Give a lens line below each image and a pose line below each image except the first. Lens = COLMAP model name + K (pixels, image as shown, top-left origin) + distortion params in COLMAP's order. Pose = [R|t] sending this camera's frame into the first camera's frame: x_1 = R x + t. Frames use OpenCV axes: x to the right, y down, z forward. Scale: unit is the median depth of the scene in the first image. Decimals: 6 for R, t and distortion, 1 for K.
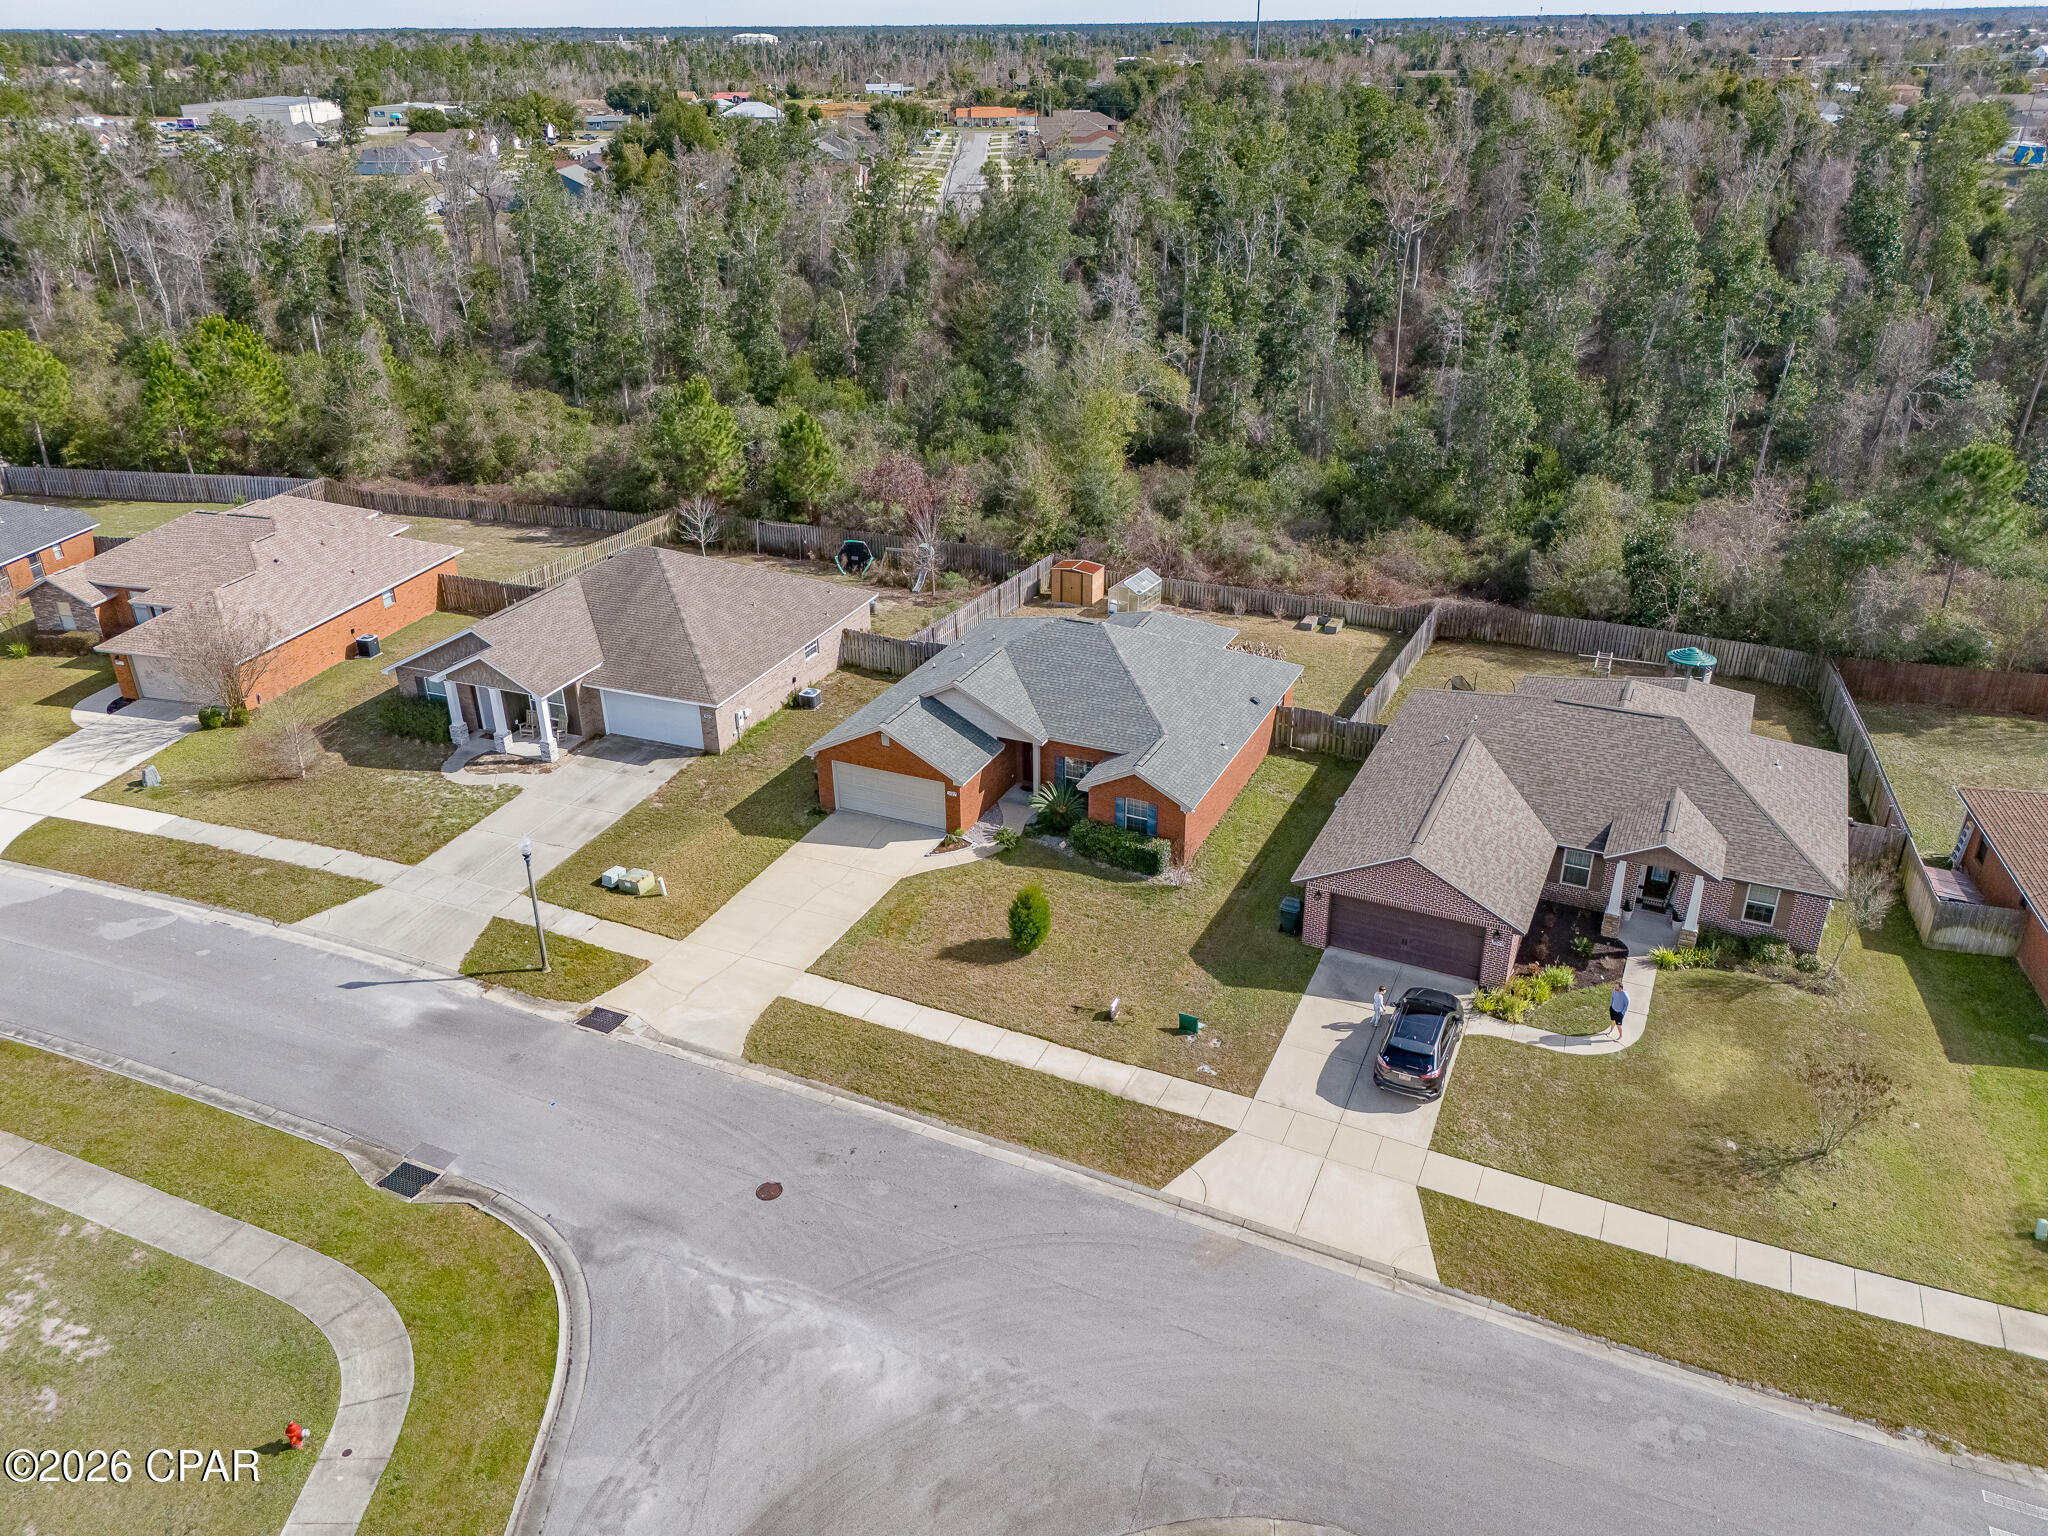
lens RADIAL K [[1509.4, 0, 1029.2], [0, 1509.4, 763.5], [0, 0, 1]] dist [0.075380, -0.082331]
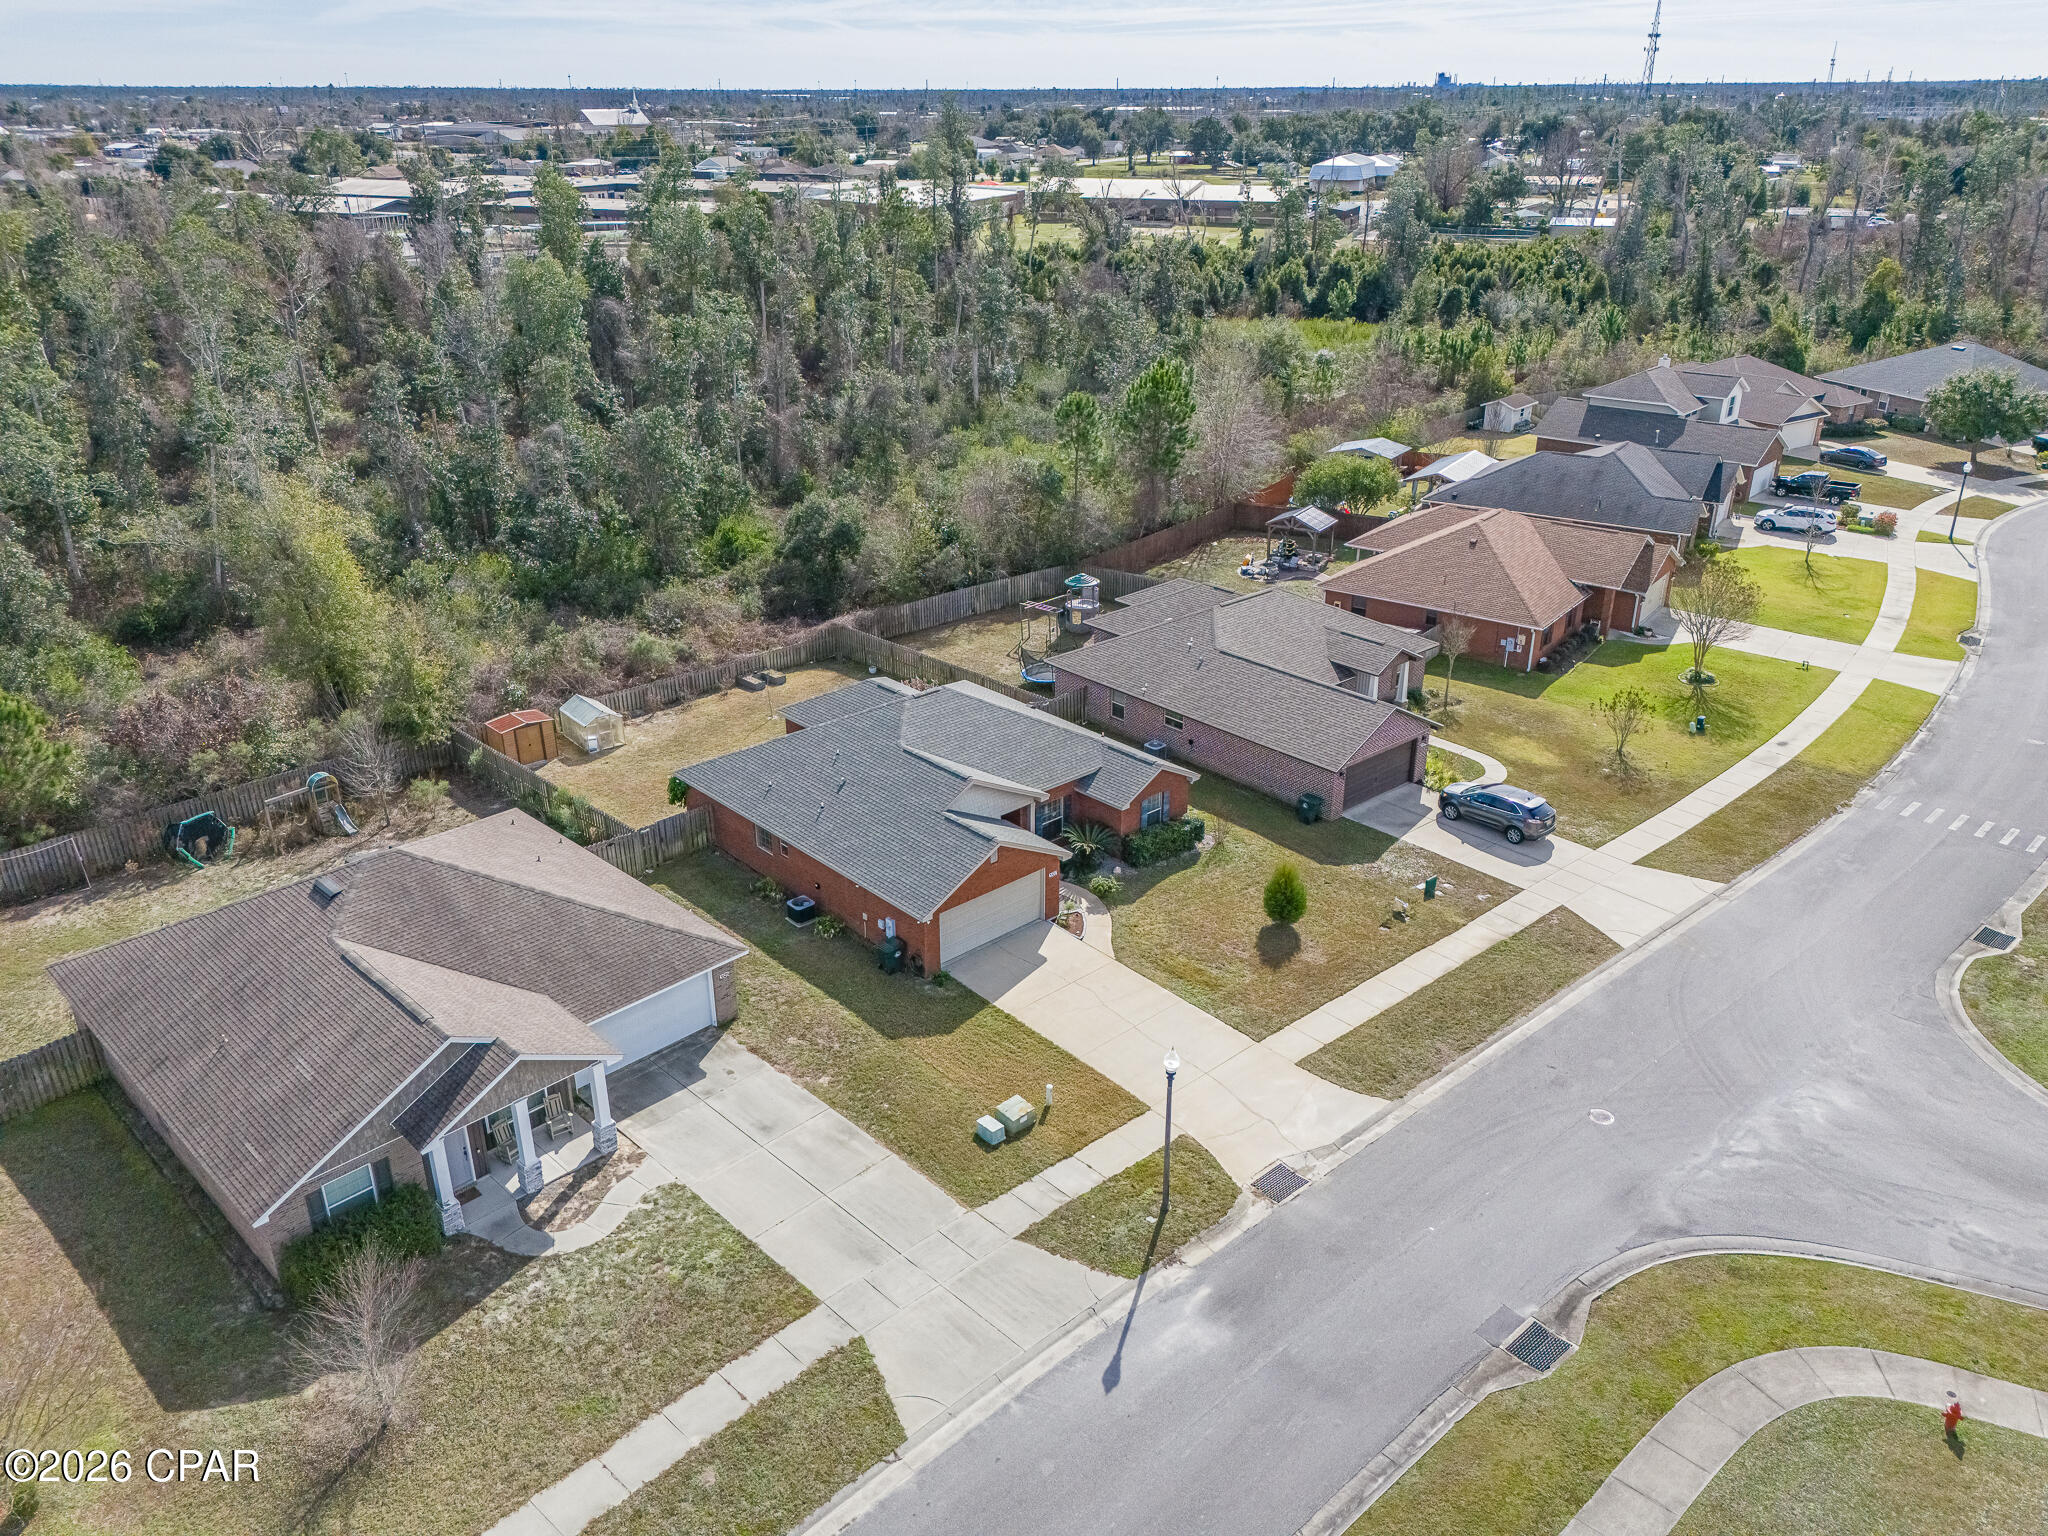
lens RADIAL K [[1502.4, 0, 1024.0], [0, 1502.4, 768.0], [0, 0, 1]] dist [0.071256, -0.068586]
pose [[0.390449, -0.370166, 0.842928, -0.873954], [0.402549, 0.892082, 0.205289, -0.253952], [-0.827952, 0.259165, 0.497322, 0.545991]]
